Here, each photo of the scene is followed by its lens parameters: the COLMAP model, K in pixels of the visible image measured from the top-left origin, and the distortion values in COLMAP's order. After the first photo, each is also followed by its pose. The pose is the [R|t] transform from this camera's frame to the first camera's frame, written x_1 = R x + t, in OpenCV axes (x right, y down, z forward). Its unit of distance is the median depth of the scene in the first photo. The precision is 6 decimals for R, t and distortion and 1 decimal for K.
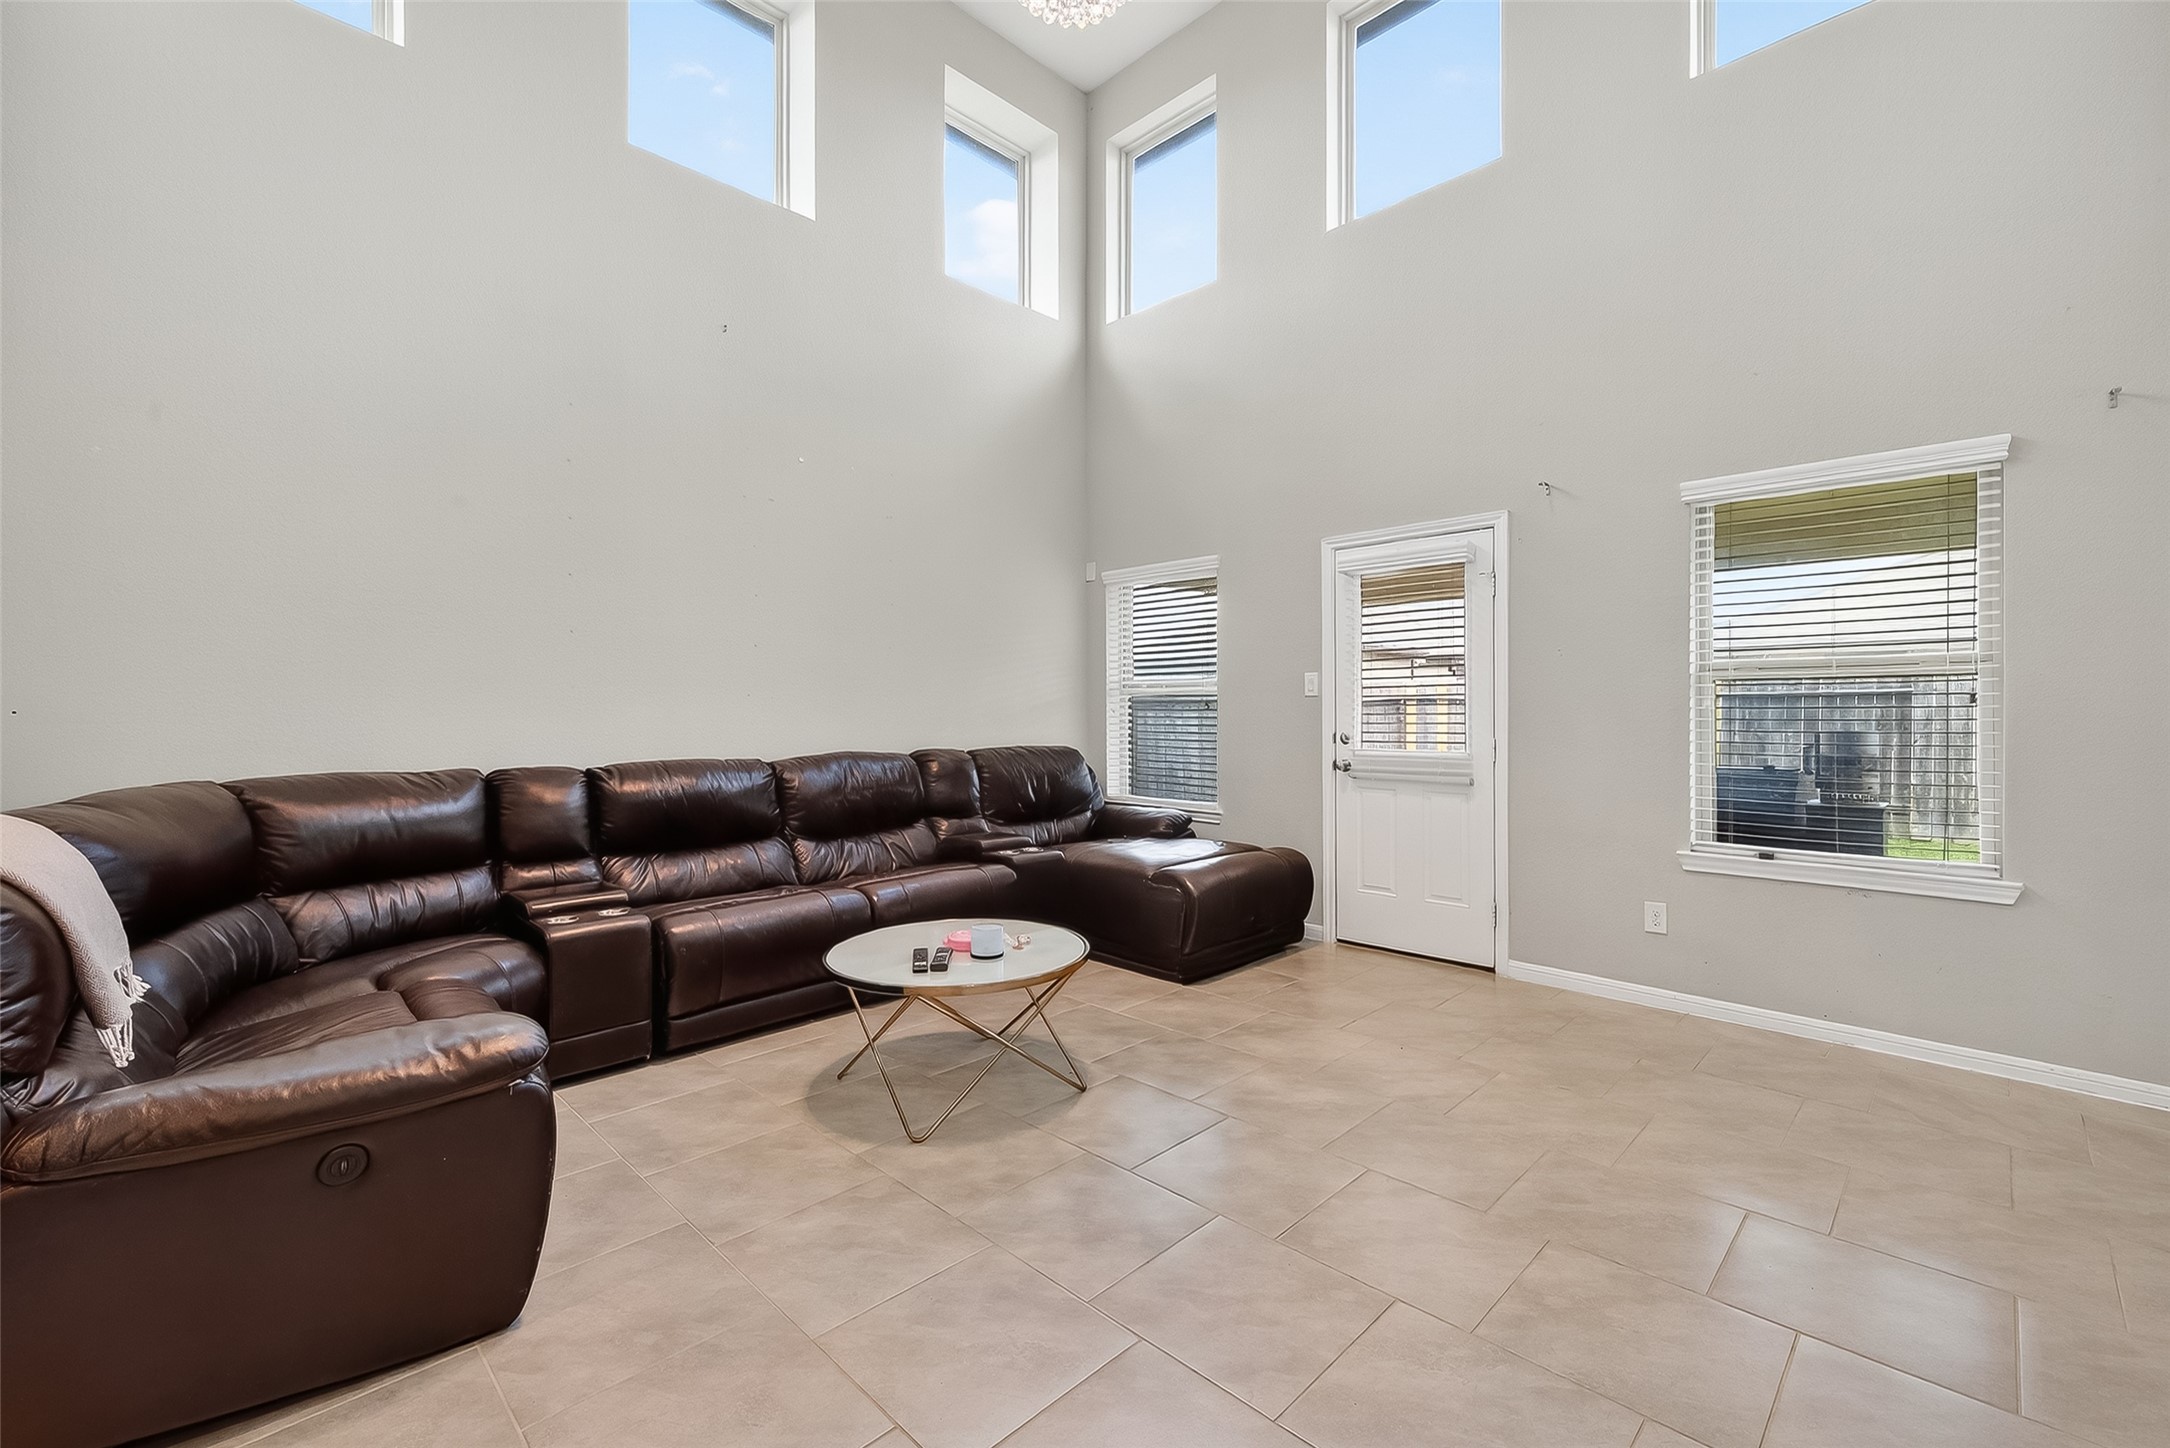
lens RADIAL K [[897.3, 0, 1085.0], [0, 897.3, 724.0], [0, 0, 1]] dist [0.000158, 0.000396]
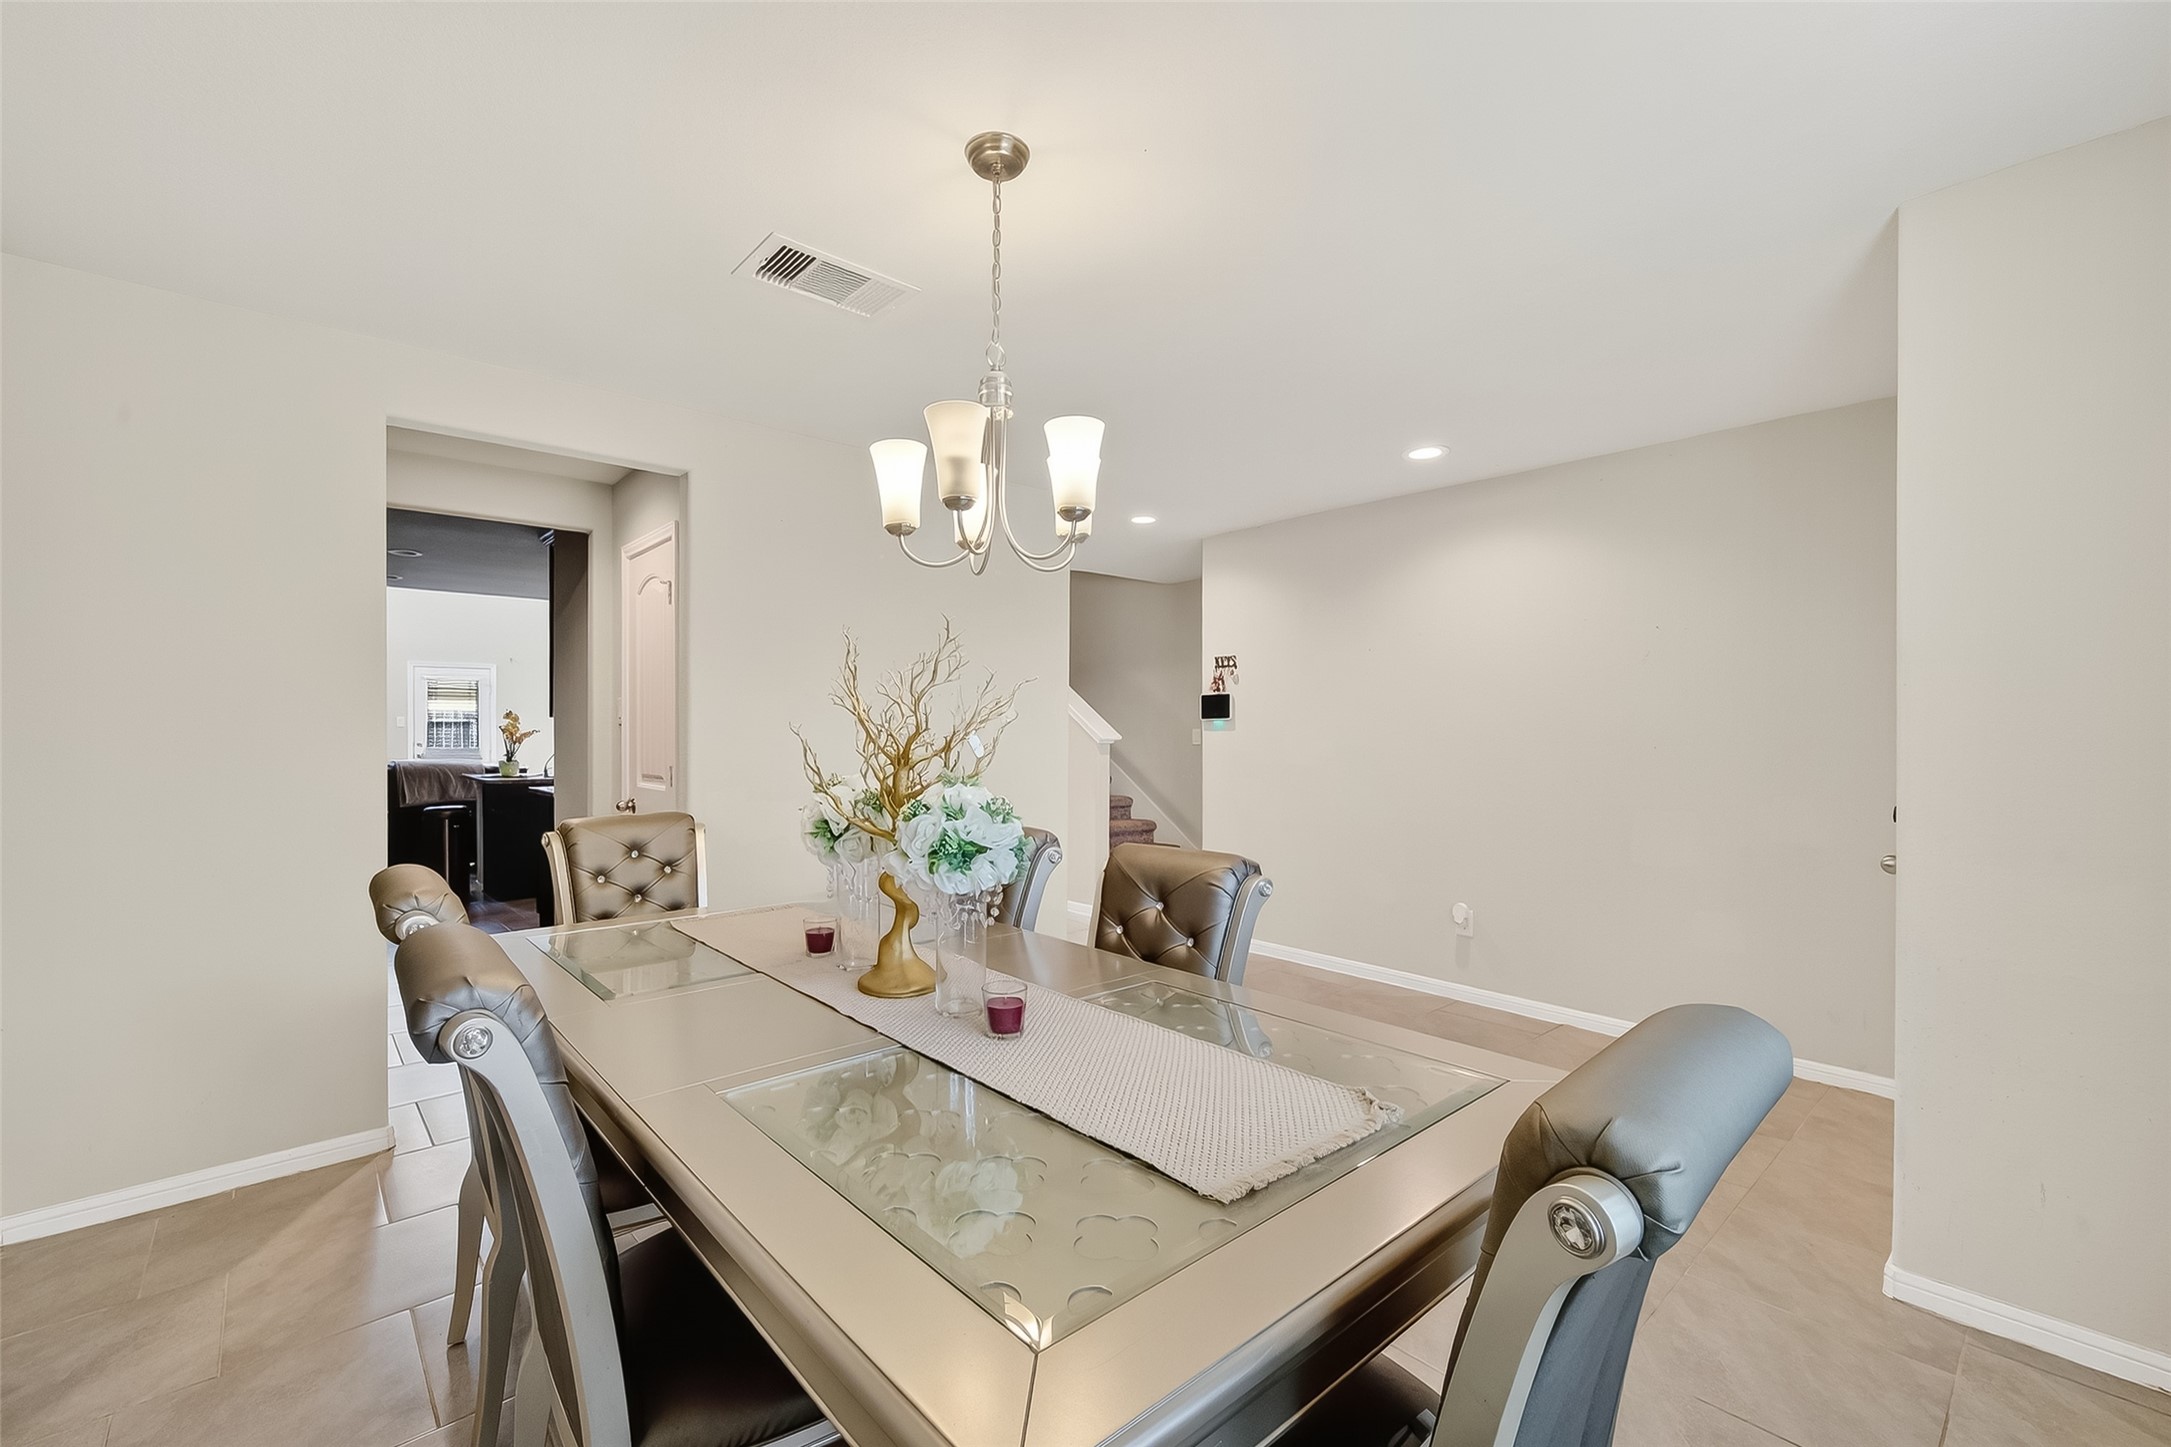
lens RADIAL K [[880.3, 0, 1082.1], [0, 880.3, 721.3], [0, 0, 1]] dist [0.003352, 0.000626]
pose [[0.027502, 0.005132, 0.999609, -2.477032], [0.025645, 0.999654, -0.005838, 0.016558], [-0.999293, 0.025796, 0.027361, -1.021418]]
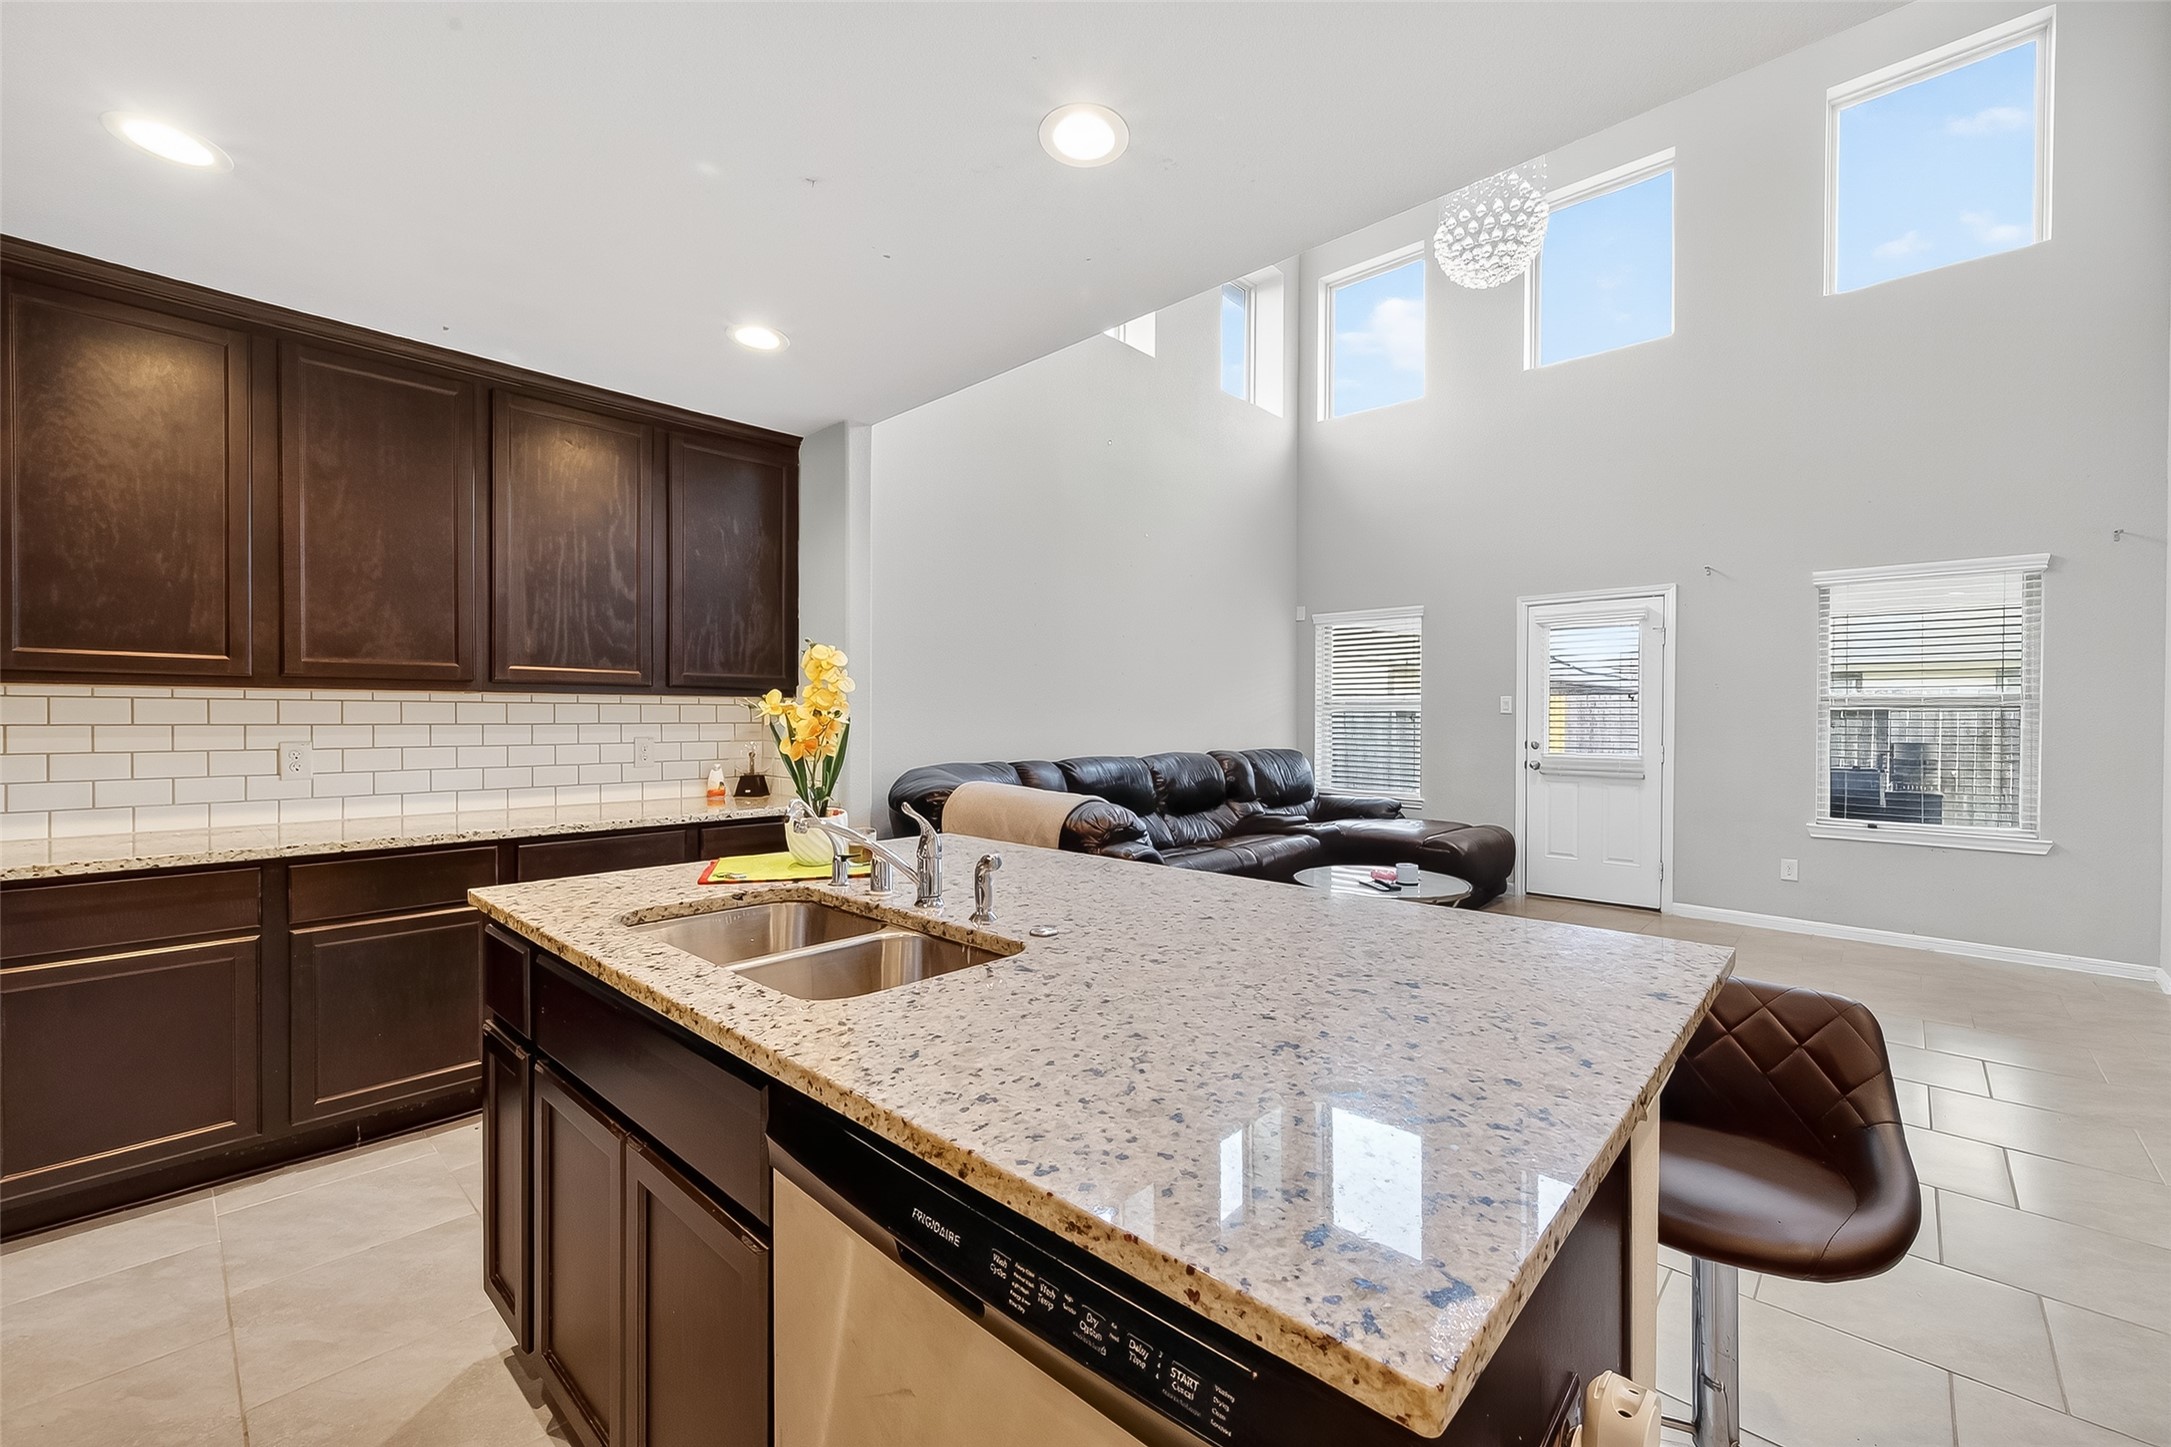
lens RADIAL K [[872.3, 0, 1089.2], [0, 872.3, 720.8], [0, 0, 1]] dist [-0.000154, -0.000328]
pose [[0.998560, 0.011873, 0.052315, -0.555140], [-0.011216, 0.999855, -0.012832, 0.005369], [-0.052460, 0.012226, 0.998548, -0.343442]]
